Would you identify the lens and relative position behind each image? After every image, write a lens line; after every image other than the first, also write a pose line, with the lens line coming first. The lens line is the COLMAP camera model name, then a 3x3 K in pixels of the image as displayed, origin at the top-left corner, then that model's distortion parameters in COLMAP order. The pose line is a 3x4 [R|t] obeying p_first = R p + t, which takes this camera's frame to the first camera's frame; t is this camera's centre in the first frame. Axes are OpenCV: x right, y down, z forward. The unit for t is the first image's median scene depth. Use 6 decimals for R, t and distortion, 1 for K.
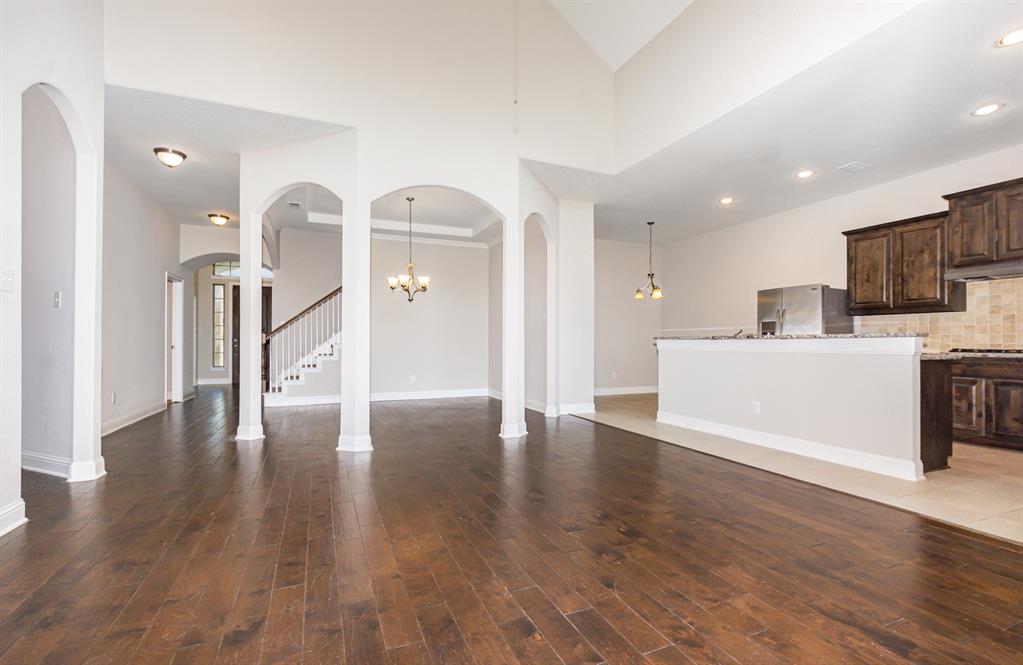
lens RADIAL K [[456.3, 0, 512.1], [0, 456.3, 338.6], [0, 0, 1]] dist [-0.000273, 0.000900]
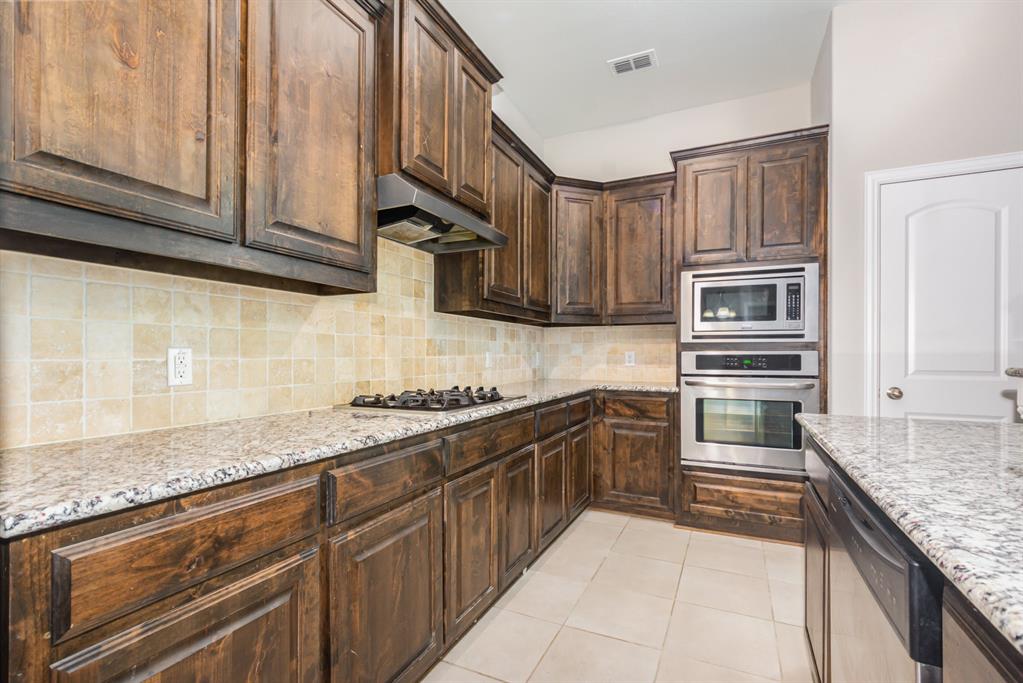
lens RADIAL K [[460.5, 0, 523.5], [0, 460.5, 355.6], [0, 0, 1]] dist [0.000105, -0.000064]
pose [[-0.680615, -0.005721, 0.732619, 0.606195], [-0.004888, 0.999983, 0.003267, -0.014319], [-0.732625, -0.001357, -0.680631, 1.121293]]
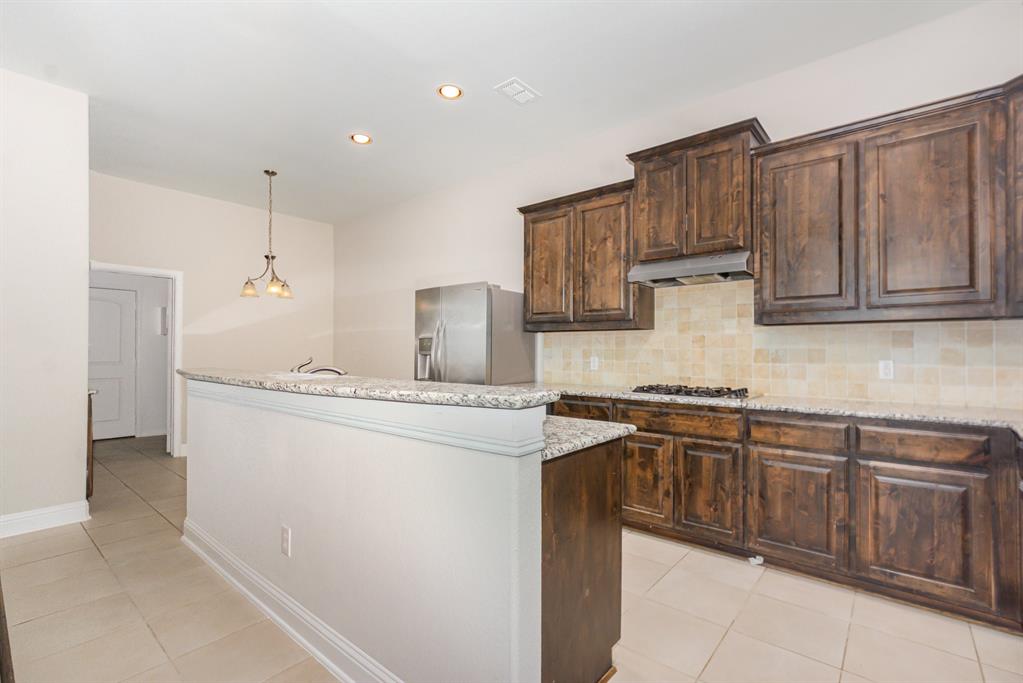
lens RADIAL K [[460.5, 0, 511.9], [0, 460.5, 347.5], [0, 0, 1]] dist [0.000105, -0.000064]
pose [[0.893556, 0.009699, 0.448847, 0.478849], [-0.006566, 0.999942, -0.008537, -0.024960], [-0.448903, 0.004681, 0.893568, 0.462424]]
